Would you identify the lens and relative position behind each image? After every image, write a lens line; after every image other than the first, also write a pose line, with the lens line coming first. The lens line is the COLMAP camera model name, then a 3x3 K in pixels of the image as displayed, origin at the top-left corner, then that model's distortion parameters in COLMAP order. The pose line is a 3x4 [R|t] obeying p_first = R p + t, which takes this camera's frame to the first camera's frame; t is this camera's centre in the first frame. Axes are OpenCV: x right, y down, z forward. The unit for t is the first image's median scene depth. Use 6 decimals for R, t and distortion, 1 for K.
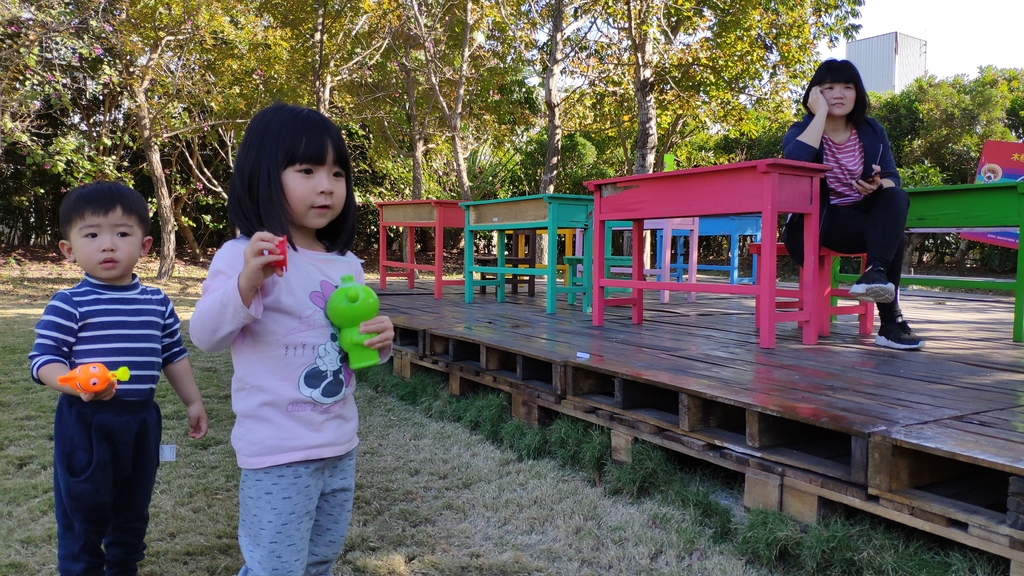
lens RADIAL K [[751.3, 0, 512.0], [0, 751.3, 288.0], [0, 0, 1]] dist [0.127424, -0.397949]
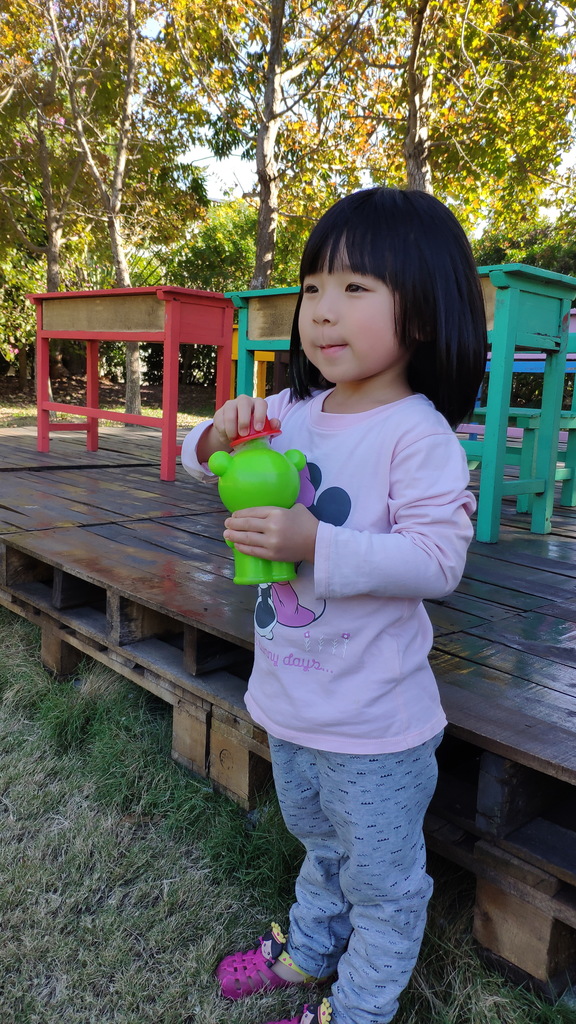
lens RADIAL K [[751.3, 0, 279.1], [0, 751.3, 509.4], [0, 0, 1]] dist [0.127424, -0.397949]
pose [[0.981842, 0.000833, 0.189701, -0.069389], [-0.023323, 0.992934, 0.116350, -0.017238], [-0.188264, -0.118662, 0.974924, 0.271205]]
